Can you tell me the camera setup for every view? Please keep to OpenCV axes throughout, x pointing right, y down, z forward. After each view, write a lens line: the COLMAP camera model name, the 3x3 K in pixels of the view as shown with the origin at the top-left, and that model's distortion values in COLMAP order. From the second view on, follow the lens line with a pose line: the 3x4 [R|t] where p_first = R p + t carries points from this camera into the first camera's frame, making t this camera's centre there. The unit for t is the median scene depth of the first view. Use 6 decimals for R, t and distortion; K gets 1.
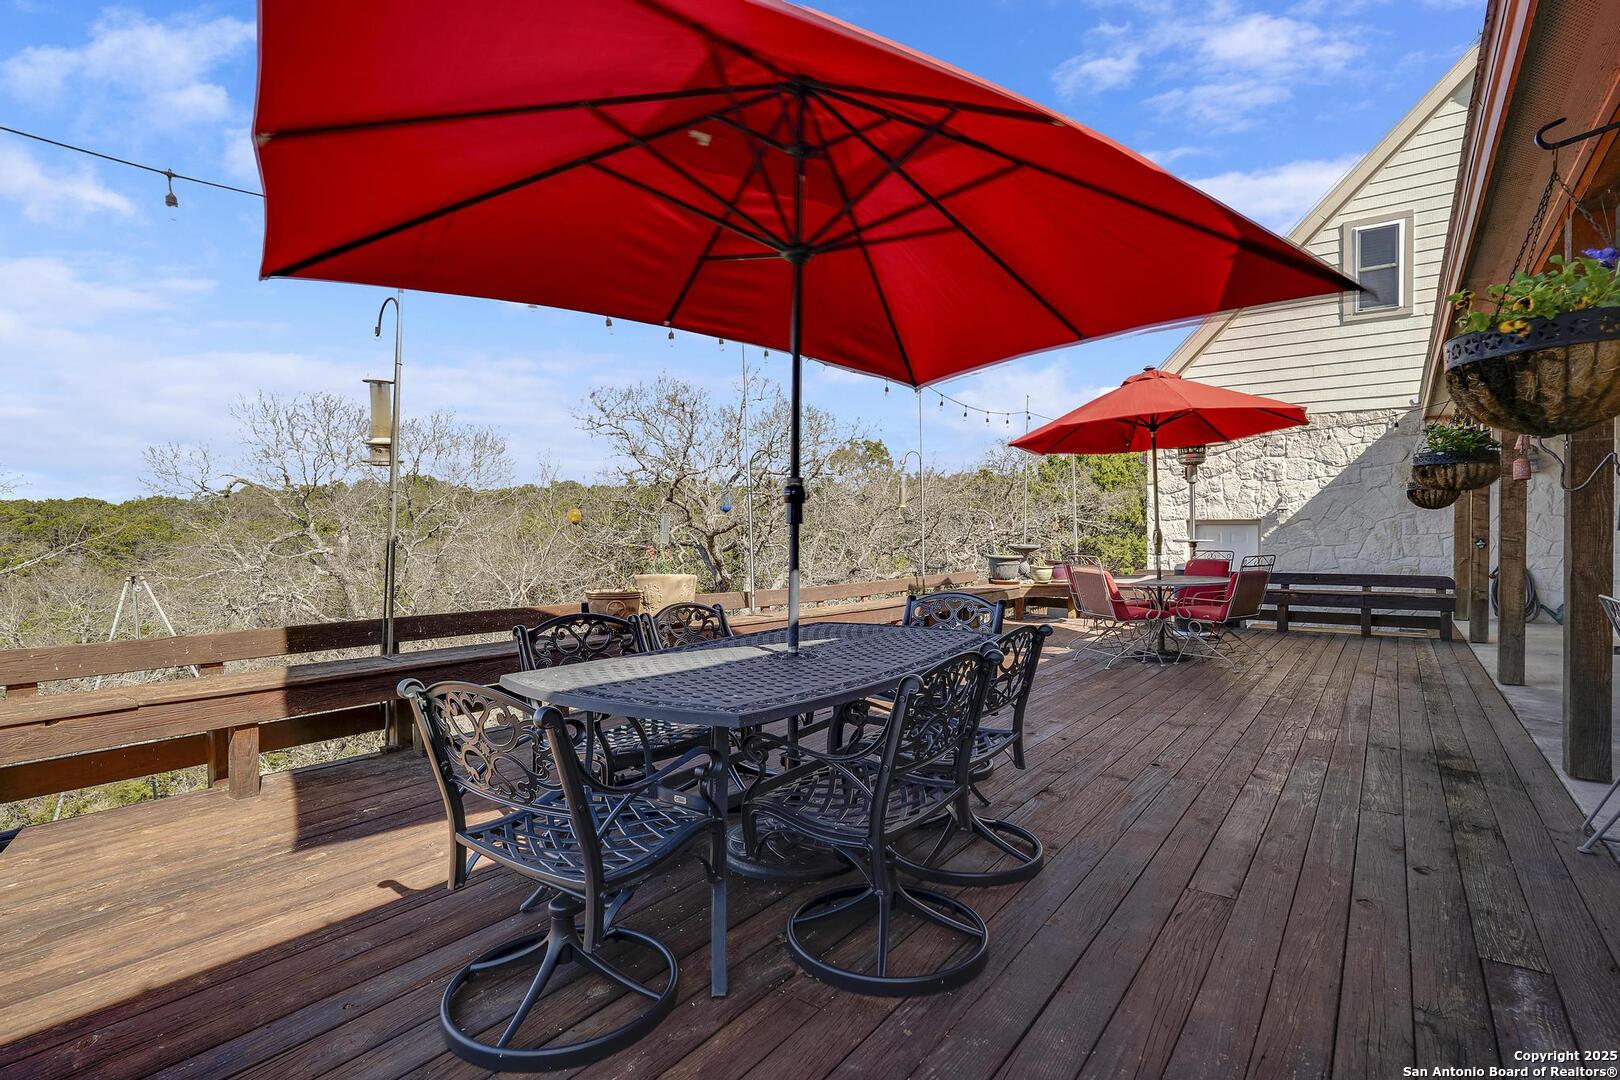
lens RADIAL K [[855.9, 0, 809.7], [0, 855.9, 537.1], [0, 0, 1]] dist [-0.002923, -0.000748]
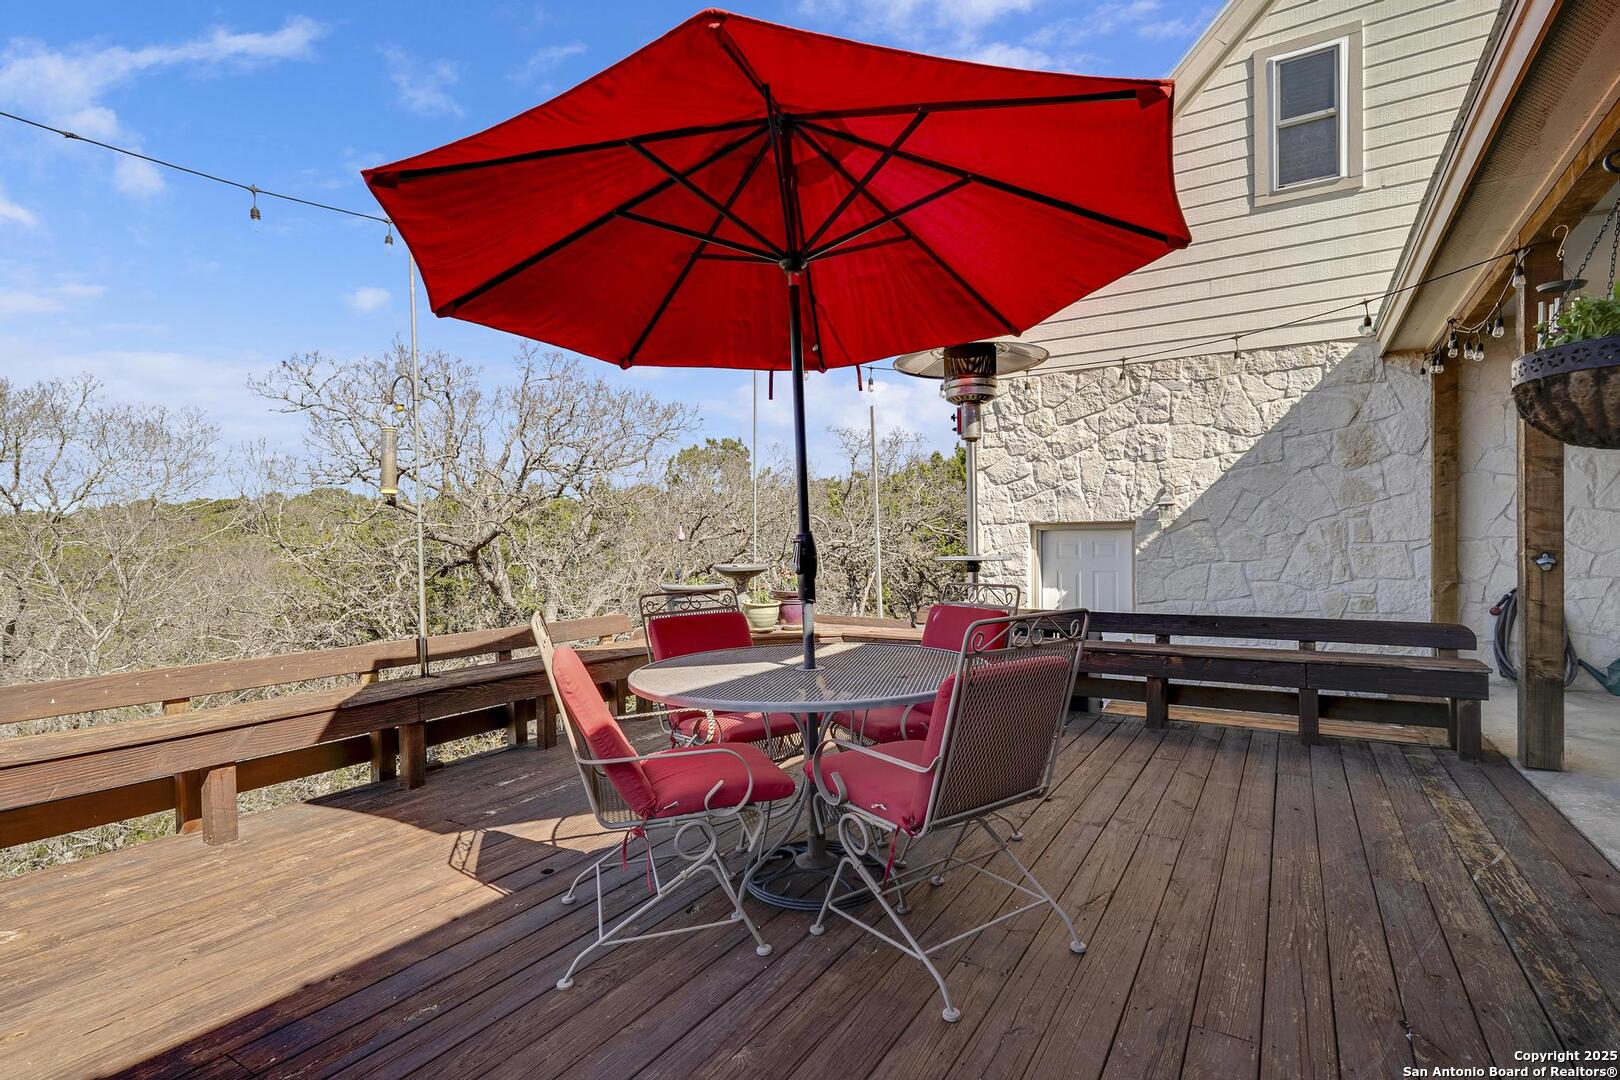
lens RADIAL K [[855.9, 0, 810.5], [0, 855.9, 544.0], [0, 0, 1]] dist [-0.002923, -0.000748]
pose [[0.995989, -0.005703, 0.089298, 0.242881], [0.006187, 0.999968, -0.005147, -0.001560], [-0.089265, 0.005679, 0.995992, 0.407294]]
